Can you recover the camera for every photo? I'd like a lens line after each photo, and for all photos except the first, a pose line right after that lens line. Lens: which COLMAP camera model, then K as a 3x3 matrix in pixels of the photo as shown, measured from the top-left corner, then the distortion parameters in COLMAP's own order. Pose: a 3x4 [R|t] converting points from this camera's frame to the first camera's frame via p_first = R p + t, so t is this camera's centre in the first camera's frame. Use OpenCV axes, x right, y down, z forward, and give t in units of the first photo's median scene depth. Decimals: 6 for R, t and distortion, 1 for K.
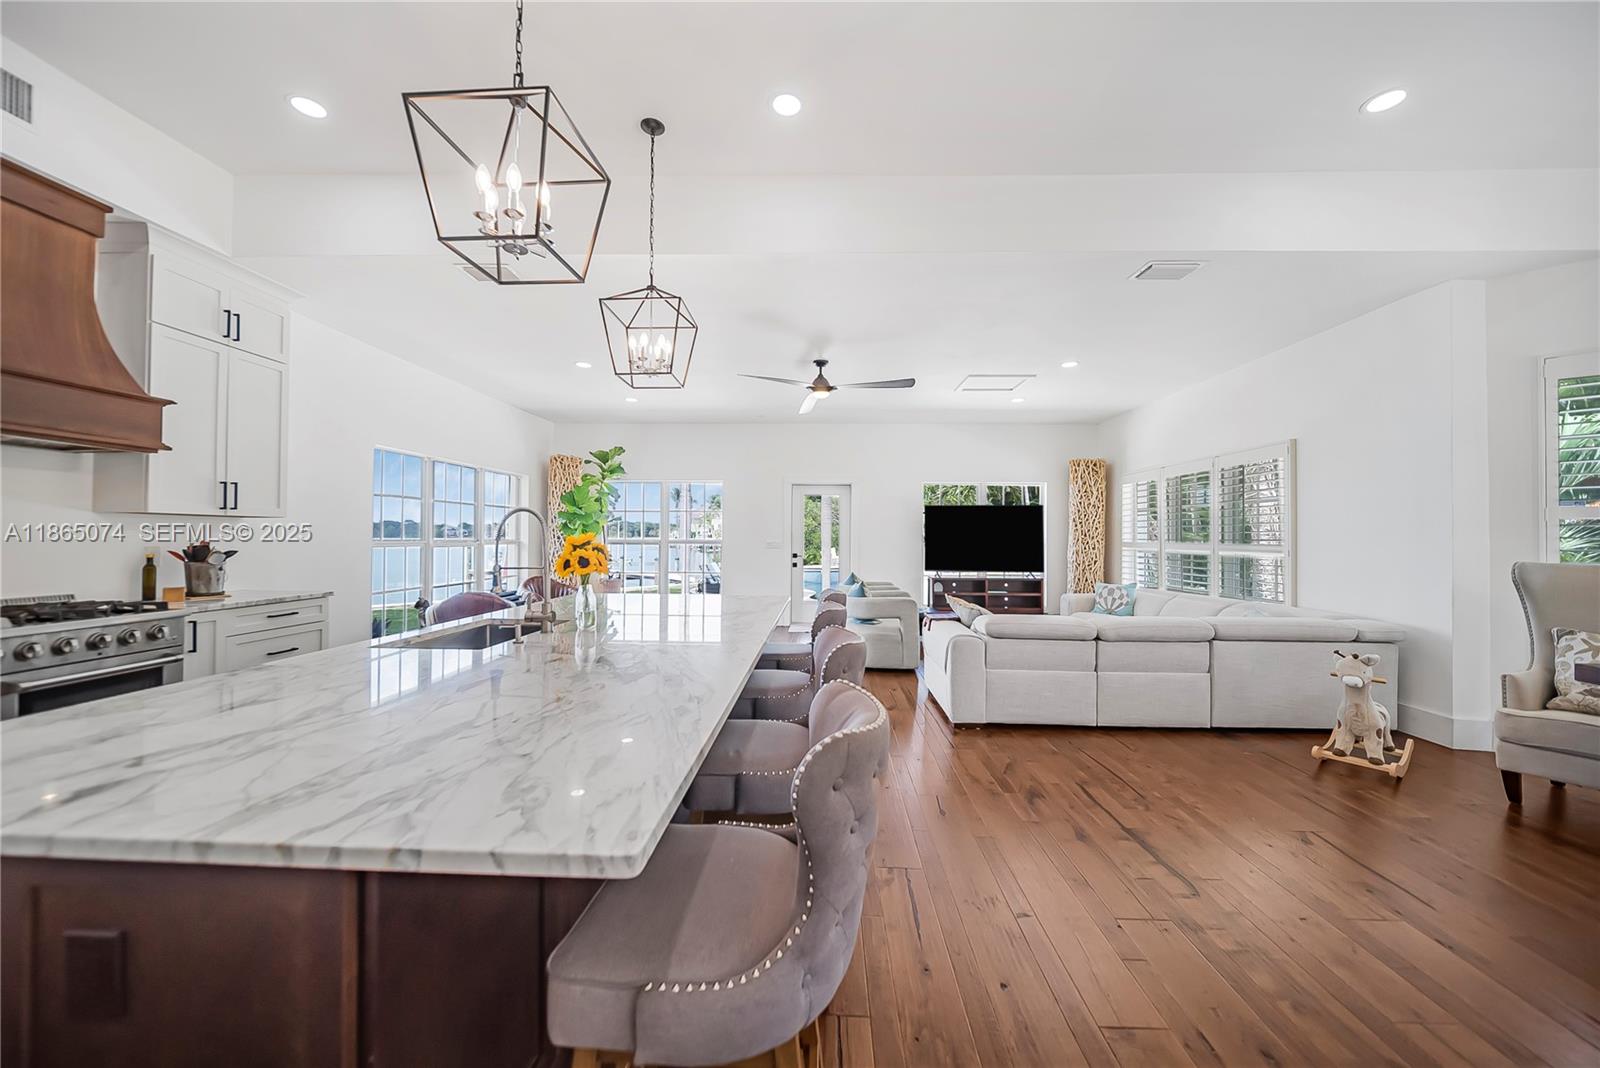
lens RADIAL K [[574.0, 0, 823.1], [0, 574.0, 518.9], [0, 0, 1]] dist [0.001067, 0.000008]
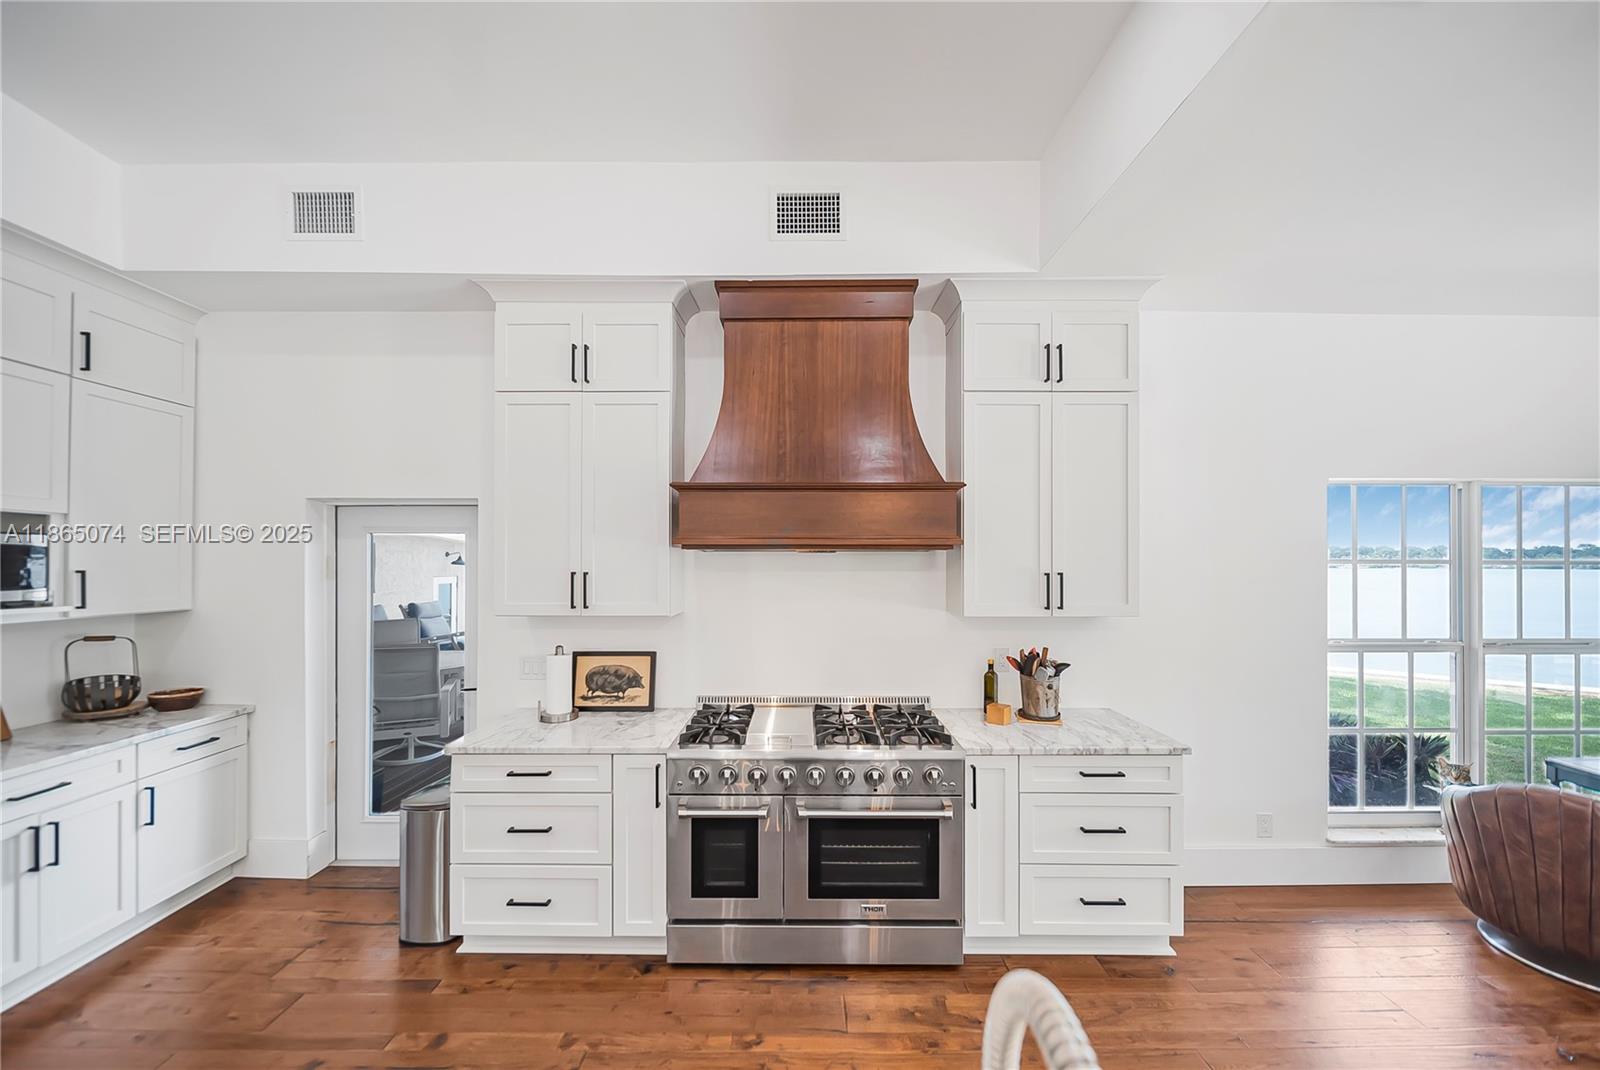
lens RADIAL K [[601.1, 0, 791.7], [0, 601.1, 561.2], [0, 0, 1]] dist [0.011432, 0.000019]
pose [[0.001983, -0.005072, -0.999985, -0.214740], [0.029157, 0.999562, -0.005012, -0.074263], [0.999573, -0.029147, 0.002130, 0.570370]]
